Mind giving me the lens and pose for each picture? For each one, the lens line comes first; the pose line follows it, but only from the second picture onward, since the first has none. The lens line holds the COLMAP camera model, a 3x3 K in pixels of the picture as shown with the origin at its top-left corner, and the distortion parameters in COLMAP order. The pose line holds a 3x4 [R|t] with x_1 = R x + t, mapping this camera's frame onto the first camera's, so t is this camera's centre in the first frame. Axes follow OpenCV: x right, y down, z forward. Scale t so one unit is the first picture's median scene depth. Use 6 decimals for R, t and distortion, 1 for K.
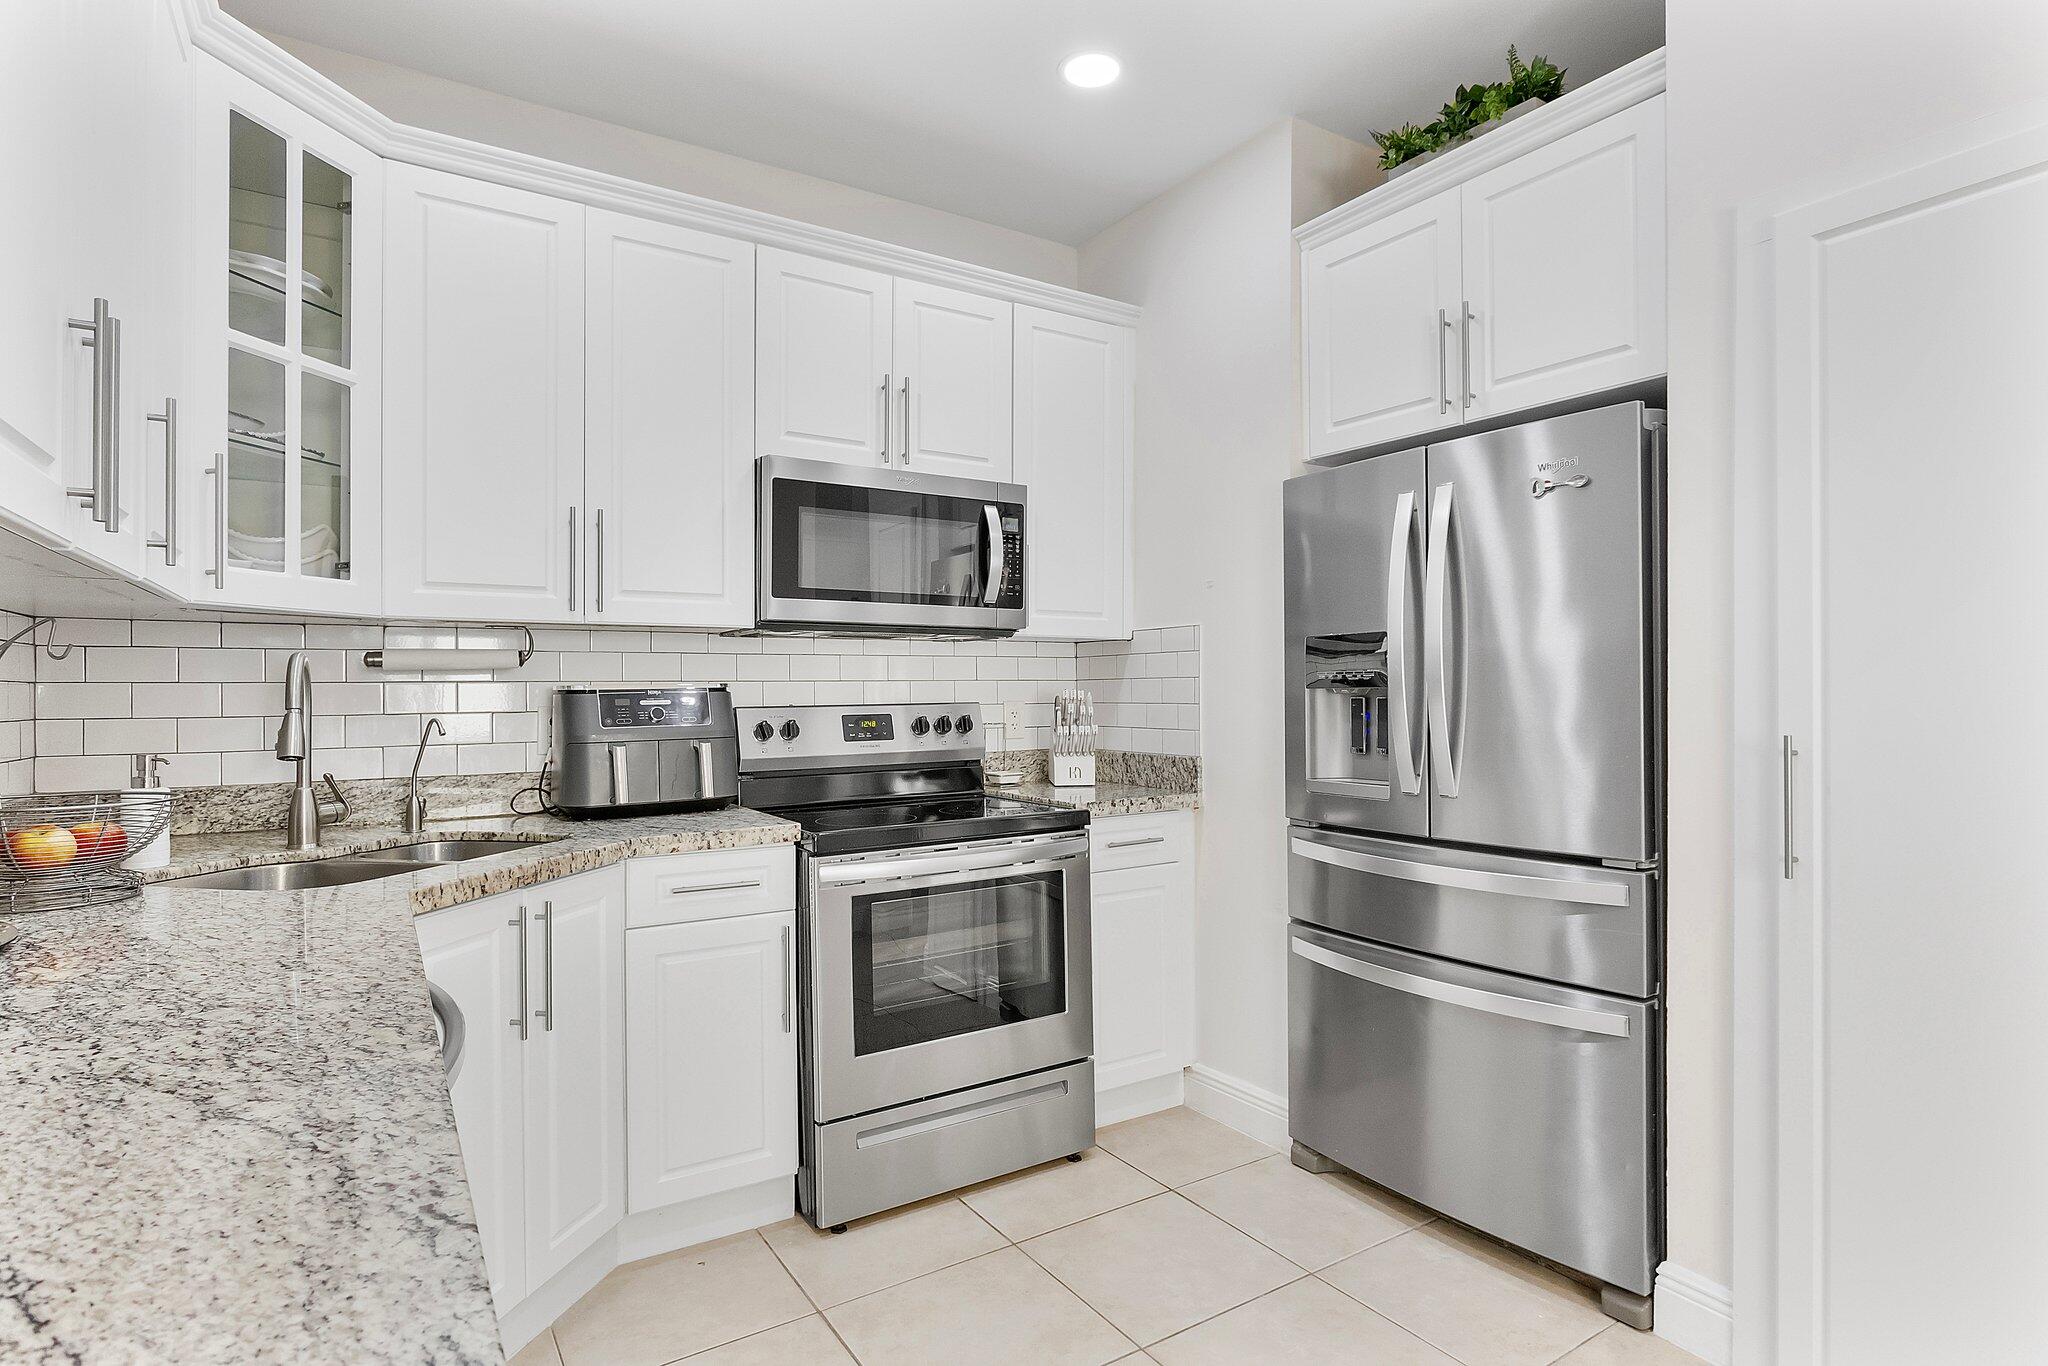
lens RADIAL K [[1083.7, 0, 1024.0], [0, 1083.7, 683.0], [0, 0, 1]] dist [-0.004357, 0.014618]
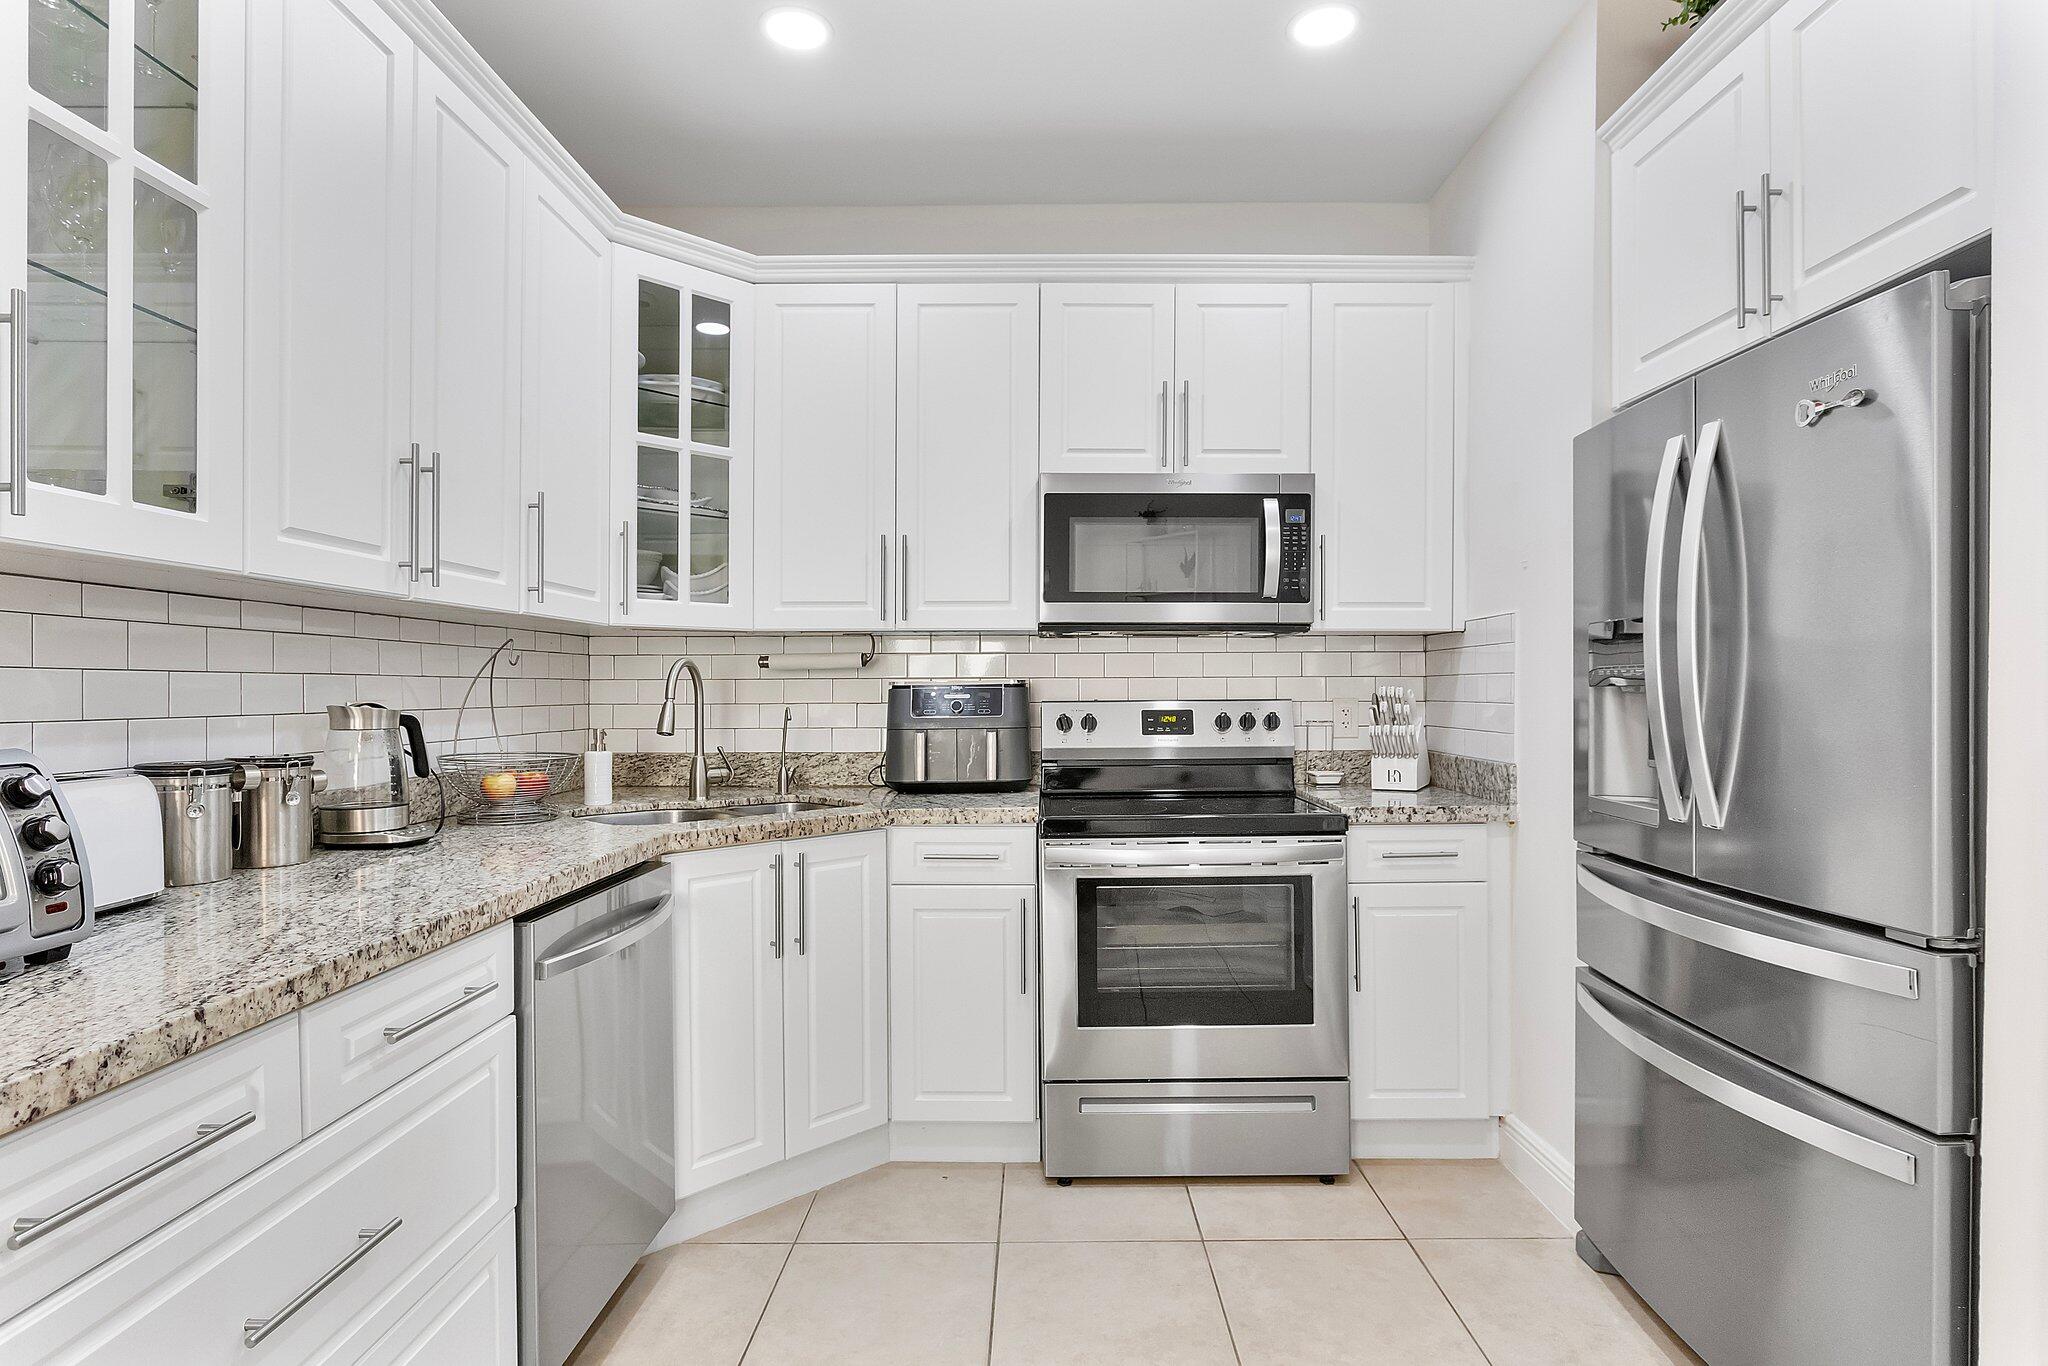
lens RADIAL K [[1054.1, 0, 1024.1], [0, 1054.1, 688.0], [0, 0, 1]] dist [-0.001327, 0.000669]
pose [[0.834615, 0.003861, -0.550820, 0.341039], [0.001184, 0.999961, 0.008804, -0.001064], [0.550832, -0.008000, 0.834578, 0.089648]]
